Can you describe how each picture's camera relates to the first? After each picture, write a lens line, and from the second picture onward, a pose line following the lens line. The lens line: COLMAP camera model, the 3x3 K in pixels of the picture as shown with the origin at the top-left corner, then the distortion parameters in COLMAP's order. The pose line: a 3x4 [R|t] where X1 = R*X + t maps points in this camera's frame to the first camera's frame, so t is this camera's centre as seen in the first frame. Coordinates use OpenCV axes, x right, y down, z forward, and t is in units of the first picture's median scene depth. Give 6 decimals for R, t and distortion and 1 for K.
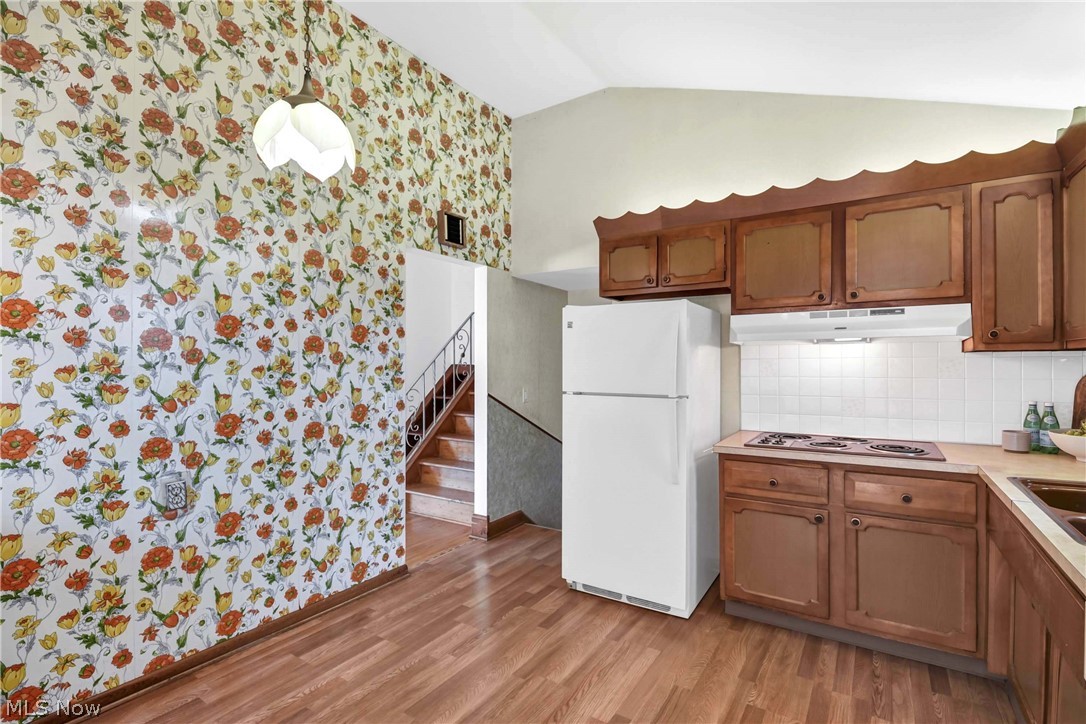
lens RADIAL K [[532.2, 0, 543.0], [0, 532.2, 362.0], [0, 0, 1]] dist [0.001344, -0.000329]
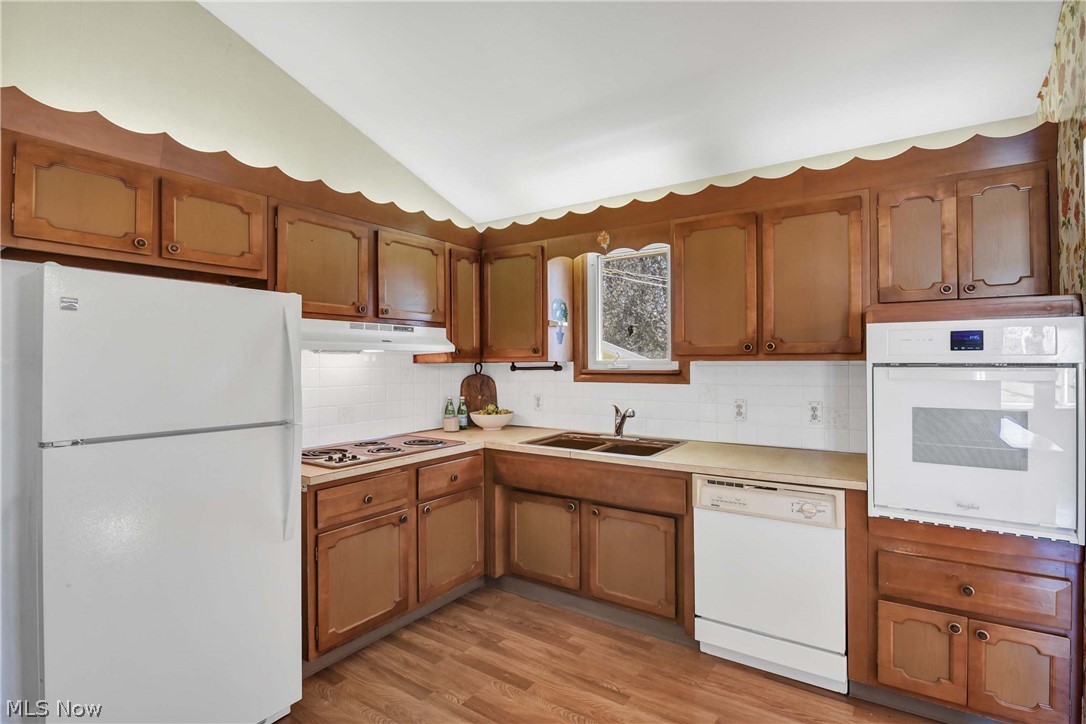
lens RADIAL K [[504.8, 0, 600.8], [0, 504.8, 358.7], [0, 0, 1]] dist [0.003050, -0.007286]
pose [[-0.022505, 0.010999, 0.999686, -0.474933], [0.001267, 0.999939, -0.010973, -0.015896], [-0.999746, 0.001020, -0.022517, 0.582581]]
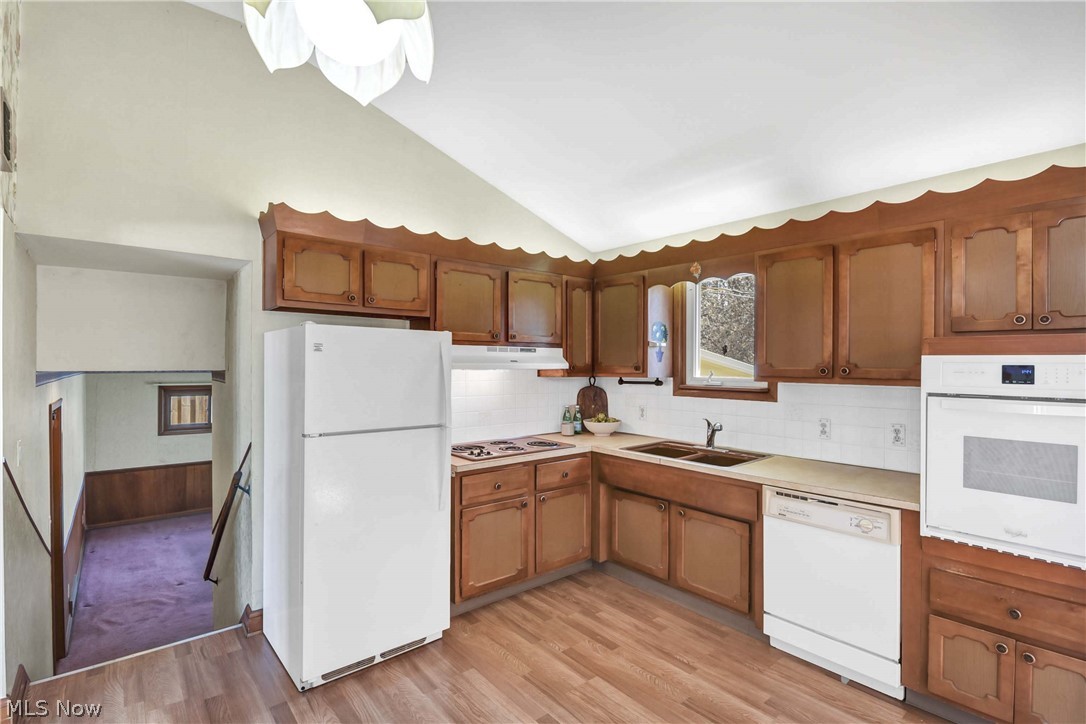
lens RADIAL K [[519.1, 0, 599.3], [0, 519.1, 365.8], [0, 0, 1]] dist [-0.002129, -0.001624]
pose [[0.245888, 0.002860, 0.969294, -0.654227], [-0.010394, 0.999946, -0.000314, -0.053207], [-0.969243, -0.009998, 0.245904, 0.465222]]
